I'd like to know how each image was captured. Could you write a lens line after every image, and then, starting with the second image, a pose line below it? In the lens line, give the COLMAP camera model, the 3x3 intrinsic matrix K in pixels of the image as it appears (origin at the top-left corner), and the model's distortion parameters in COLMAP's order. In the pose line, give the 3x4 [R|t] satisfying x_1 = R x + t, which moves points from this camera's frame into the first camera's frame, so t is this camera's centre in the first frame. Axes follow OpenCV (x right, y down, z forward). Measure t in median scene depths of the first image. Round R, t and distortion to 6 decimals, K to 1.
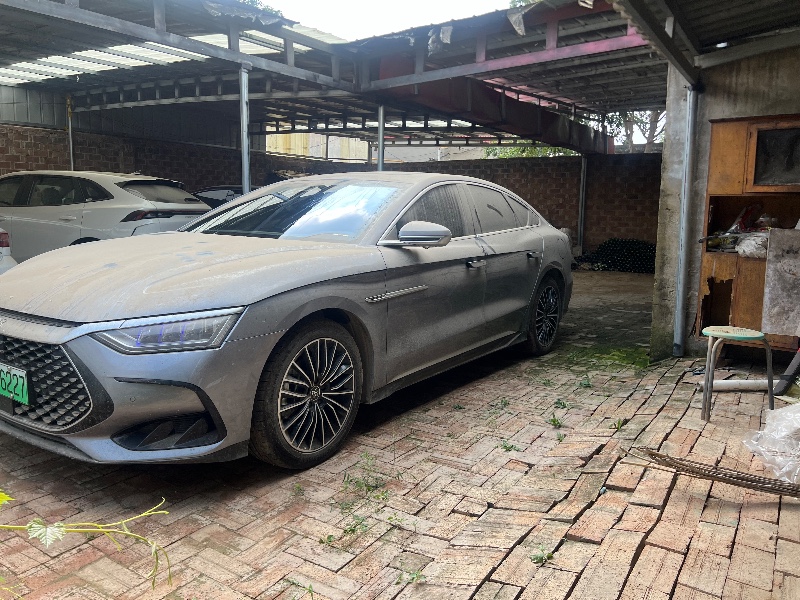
lens RADIAL K [[595.0, 0, 393.2], [0, 595.0, 296.5], [0, 0, 1]] dist [0.058103, -0.060140]
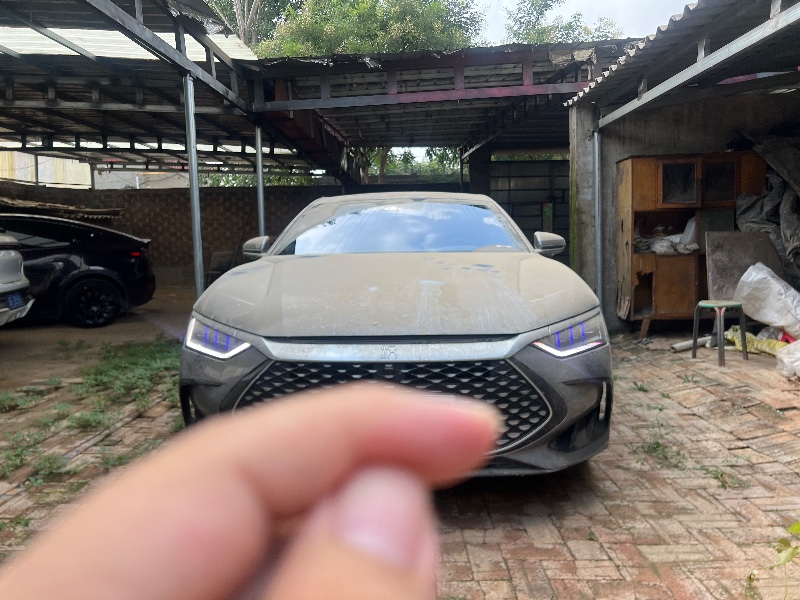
lens RADIAL K [[603.2, 0, 400.0], [0, 603.2, 300.0], [0, 0, 1]] dist [0.052139, -0.056914]
pose [[0.840325, -0.087788, 0.534928, -0.636354], [0.112226, 0.993595, -0.013237, -0.010850], [-0.530339, 0.071156, 0.844794, 0.138526]]
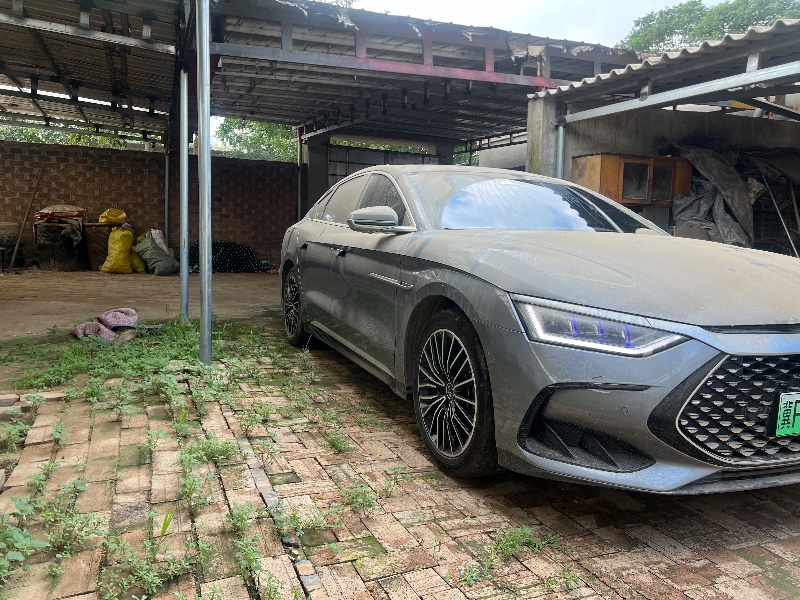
lens RADIAL K [[595.0, 0, 393.2], [0, 595.0, 296.5], [0, 0, 1]] dist [0.058103, -0.060140]
pose [[0.543705, -0.097837, 0.833554, -0.944770], [0.102120, 0.993515, 0.050002, -0.066737], [-0.833040, 0.057936, 0.550170, 0.612317]]
